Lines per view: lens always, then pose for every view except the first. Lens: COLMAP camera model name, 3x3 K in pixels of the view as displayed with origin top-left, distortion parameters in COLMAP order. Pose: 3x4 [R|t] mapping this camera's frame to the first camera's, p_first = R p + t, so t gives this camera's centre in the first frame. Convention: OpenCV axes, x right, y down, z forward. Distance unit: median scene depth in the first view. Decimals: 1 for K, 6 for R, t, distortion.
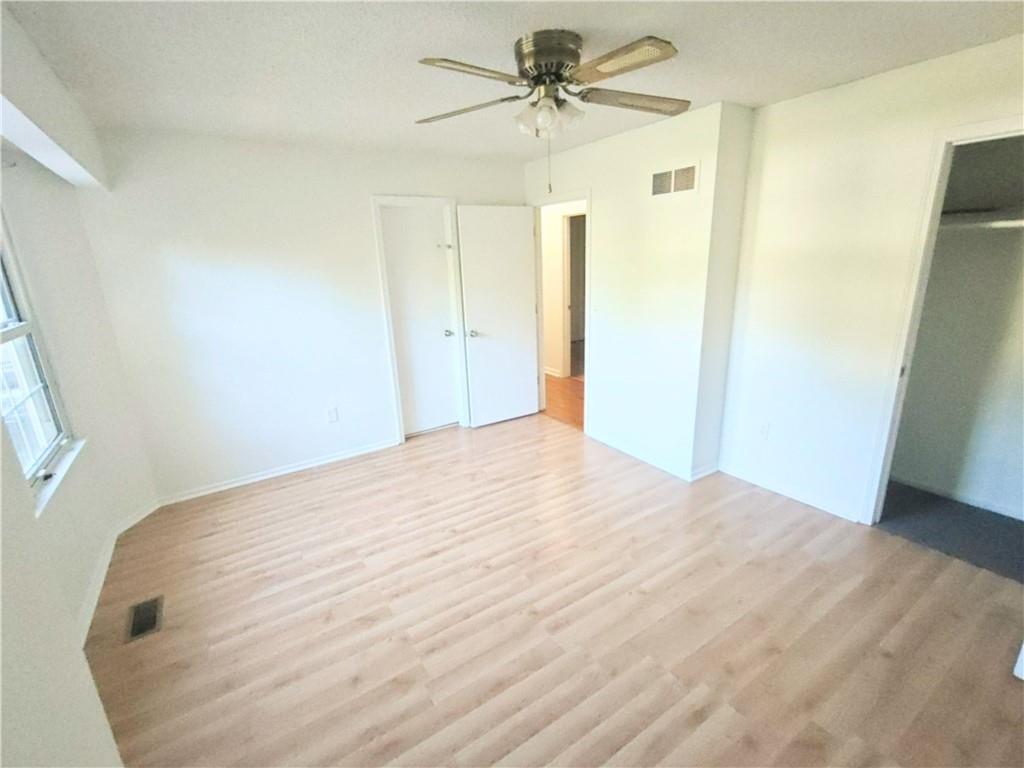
lens RADIAL K [[463.3, 0, 511.6], [0, 463.3, 386.7], [0, 0, 1]] dist [-0.003683, 0.000214]
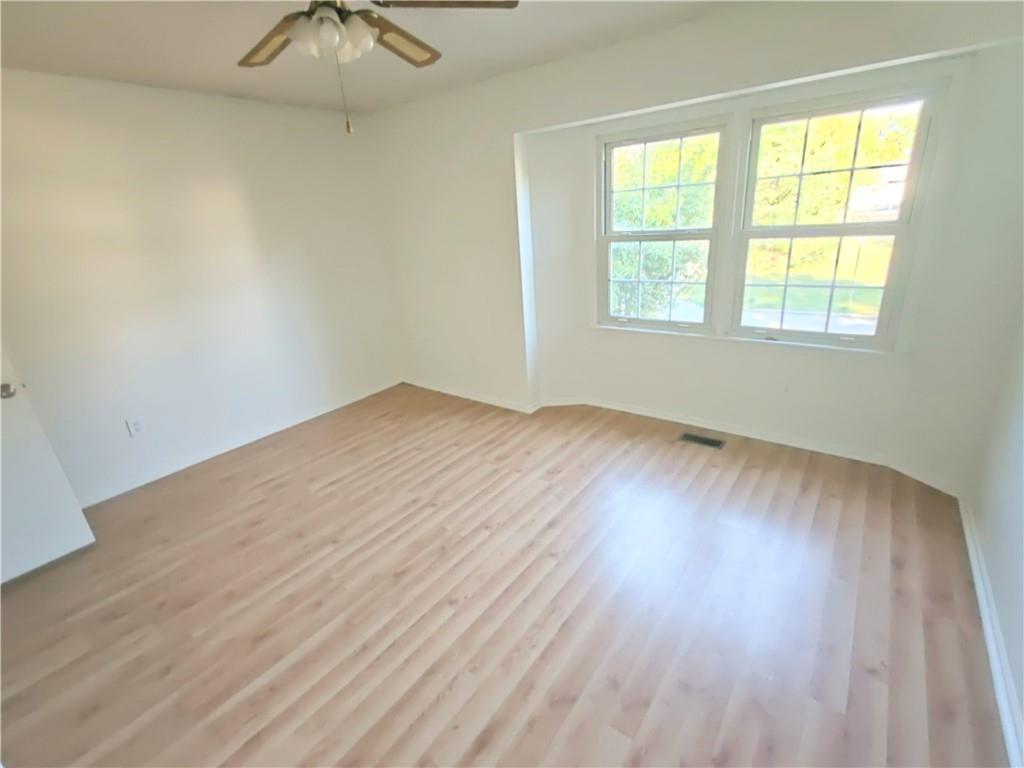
lens RADIAL K [[463.3, 0, 514.2], [0, 463.3, 378.5], [0, 0, 1]] dist [-0.003683, 0.000214]
pose [[-0.938094, 0.200802, -0.282239, 0.125897], [0.006367, 0.824679, 0.565565, -0.489880], [0.346323, 0.528756, -0.774905, 1.844626]]
